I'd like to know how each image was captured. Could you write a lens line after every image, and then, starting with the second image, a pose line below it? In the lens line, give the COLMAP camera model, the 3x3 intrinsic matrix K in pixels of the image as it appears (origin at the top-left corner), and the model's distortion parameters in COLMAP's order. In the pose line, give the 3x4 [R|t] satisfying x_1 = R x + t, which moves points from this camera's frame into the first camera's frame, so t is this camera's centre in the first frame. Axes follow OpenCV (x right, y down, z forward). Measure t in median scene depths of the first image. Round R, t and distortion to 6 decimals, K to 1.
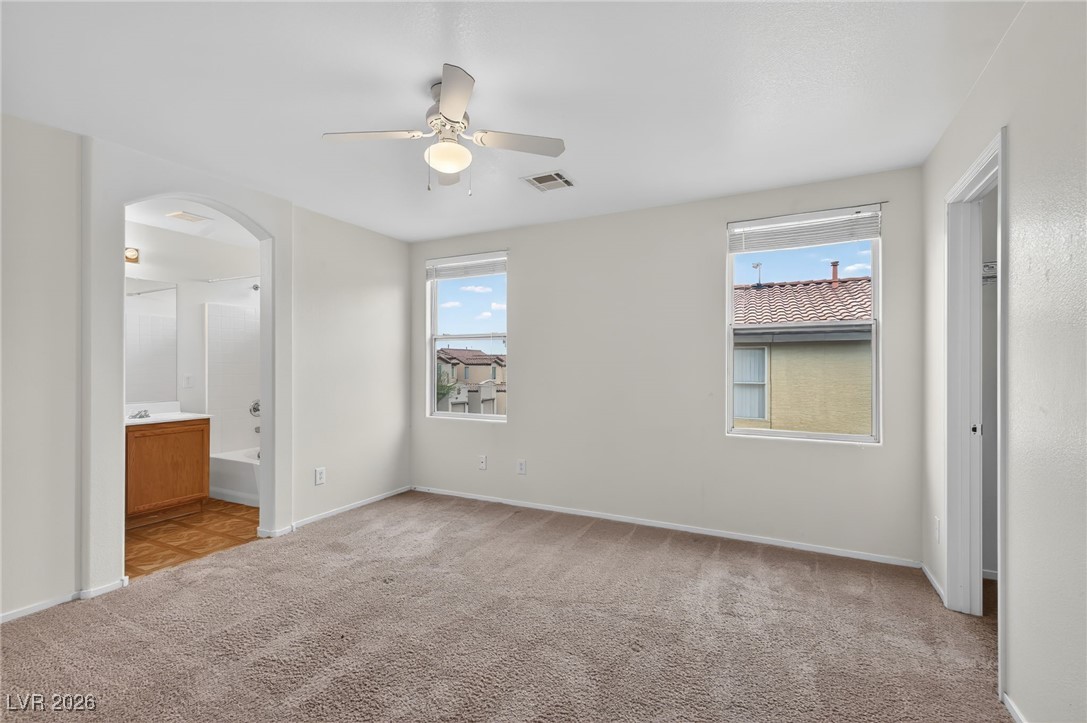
lens RADIAL K [[493.5, 0, 531.2], [0, 493.5, 362.8], [0, 0, 1]] dist [0.002447, 0.000578]
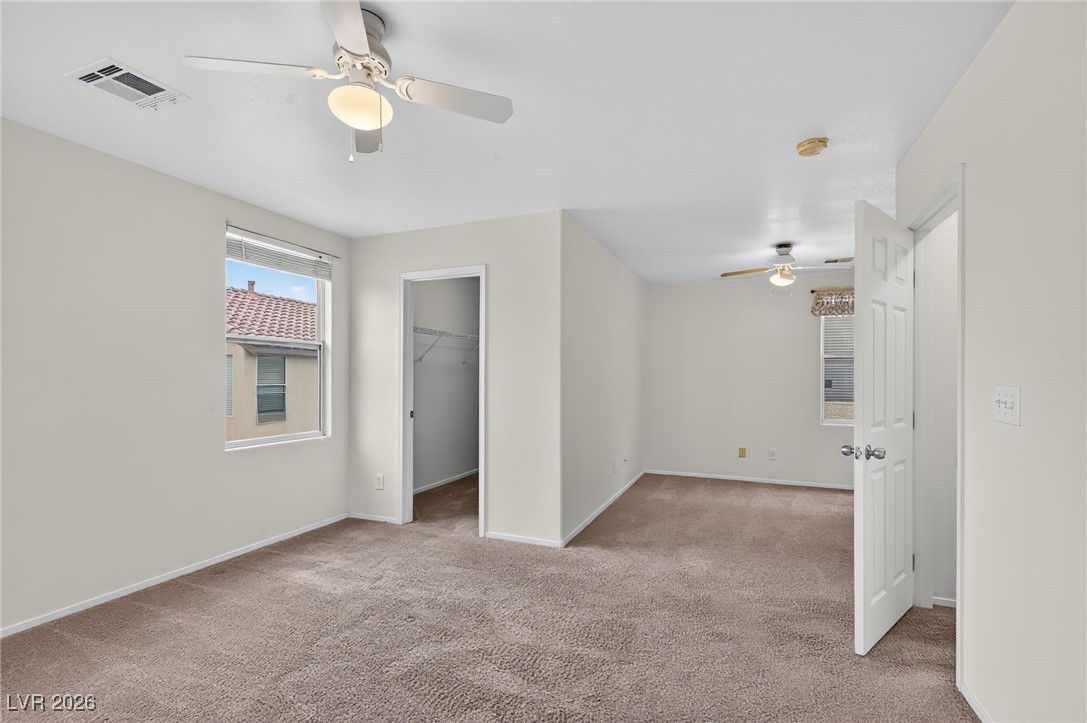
lens RADIAL K [[494.3, 0, 544.5], [0, 494.3, 365.3], [0, 0, 1]] dist [-0.000725, -0.000109]
pose [[-0.098893, 0.023059, 0.994831, -0.649911], [-0.005775, 0.999701, -0.023746, 0.003631], [-0.995081, -0.008094, -0.098730, 0.530469]]
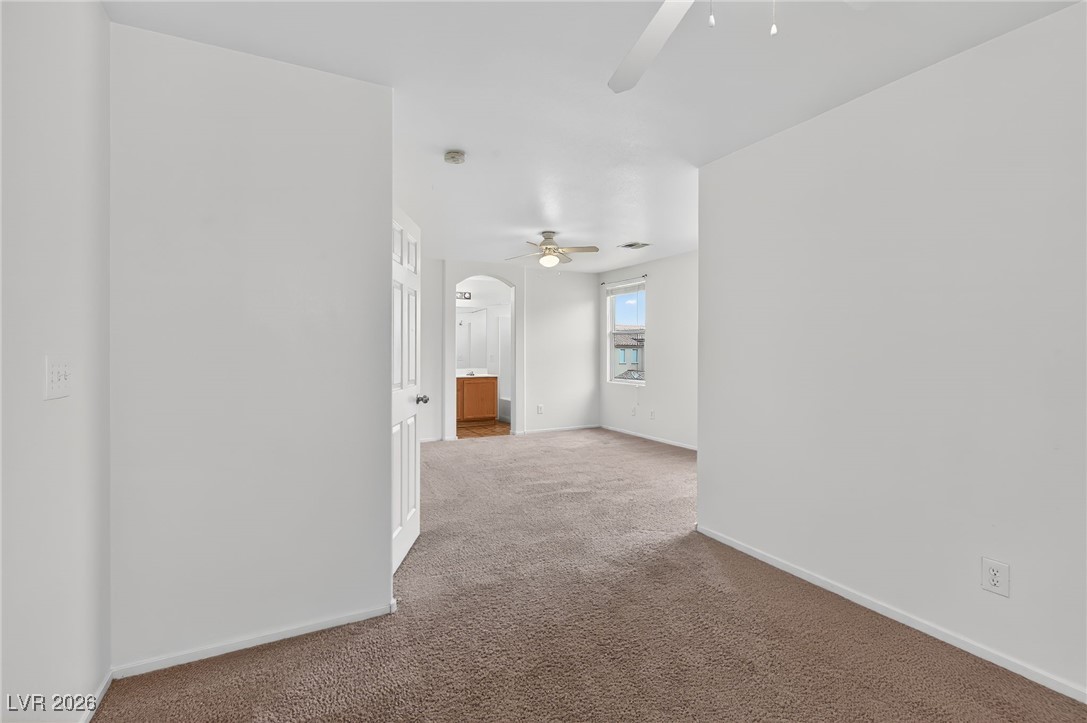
lens RADIAL K [[513.1, 0, 543.0], [0, 513.1, 347.8], [0, 0, 1]] dist [-0.000722, -0.000039]
pose [[0.819155, -0.003233, -0.573563, 0.796337], [0.003719, 0.999993, -0.000326, -0.001406], [0.573560, -0.001866, 0.819161, -0.672932]]
